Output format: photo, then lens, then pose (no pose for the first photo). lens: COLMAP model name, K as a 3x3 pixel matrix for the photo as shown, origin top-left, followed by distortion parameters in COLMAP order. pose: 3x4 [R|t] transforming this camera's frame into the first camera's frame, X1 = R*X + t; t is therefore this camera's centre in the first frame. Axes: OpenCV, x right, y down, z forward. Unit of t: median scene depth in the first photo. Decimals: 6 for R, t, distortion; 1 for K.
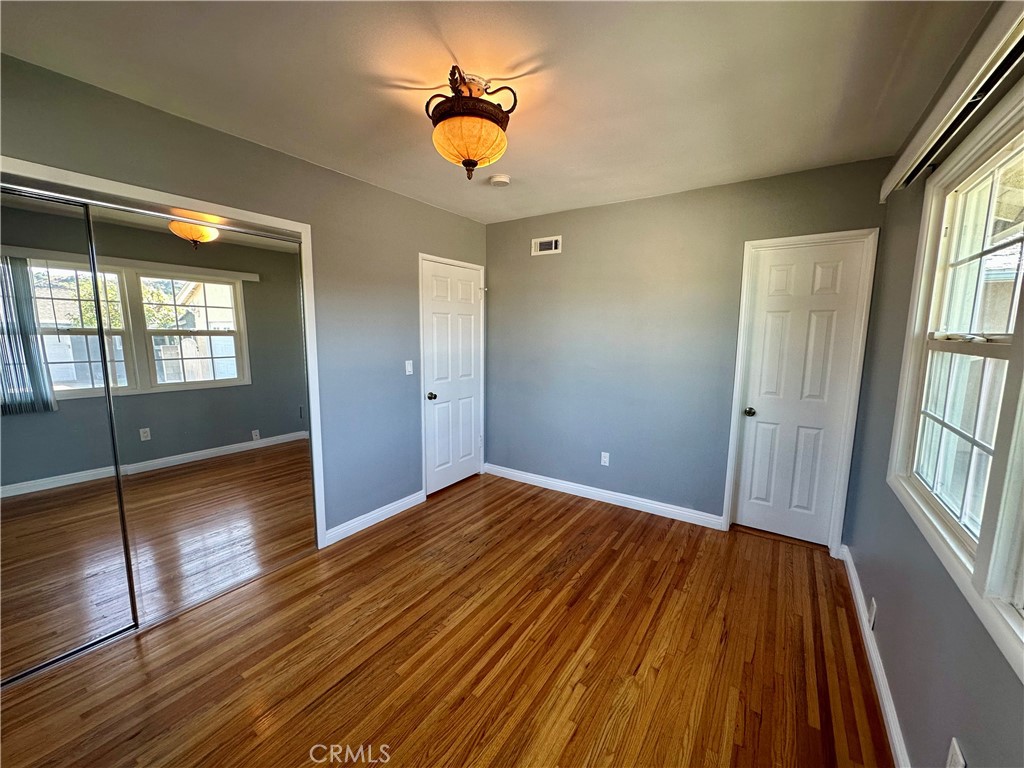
lens RADIAL K [[407.7, 0, 511.5], [0, 407.7, 386.3], [0, 0, 1]] dist [0.000718, 0.000117]
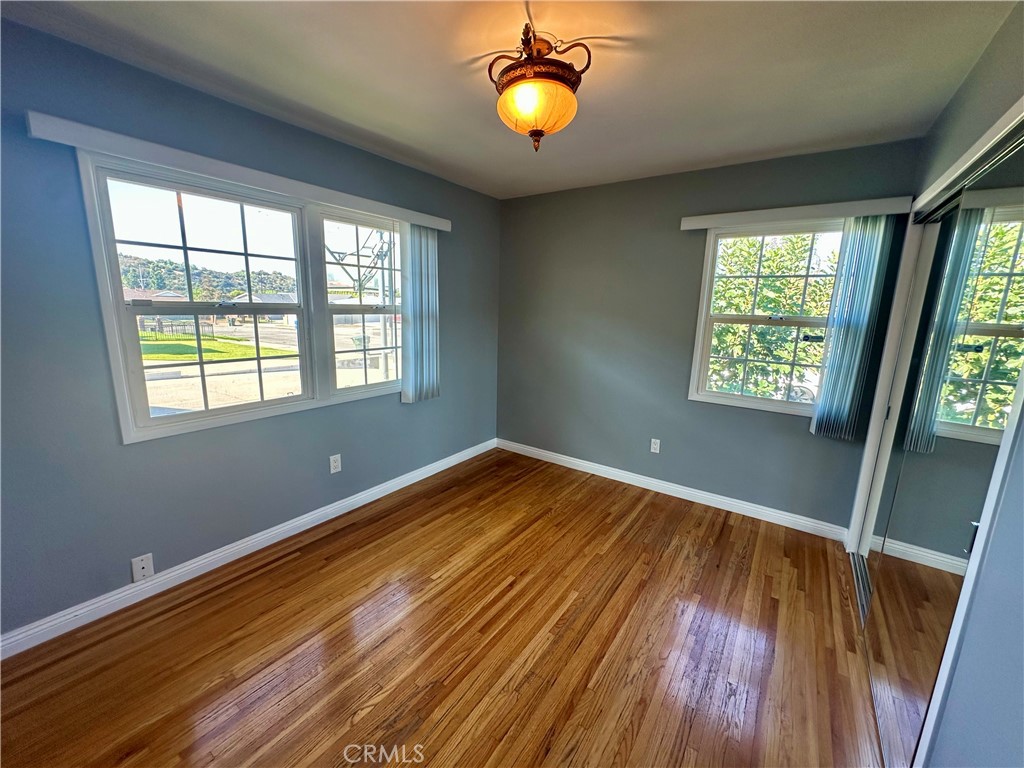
lens RADIAL K [[407.7, 0, 512.3], [0, 407.7, 384.3], [0, 0, 1]] dist [0.000718, 0.000117]
pose [[-0.999081, -0.037217, 0.021271, -0.077991], [-0.028388, 0.946241, 0.322215, -0.258602], [-0.032120, 0.321315, -0.946427, 1.771644]]
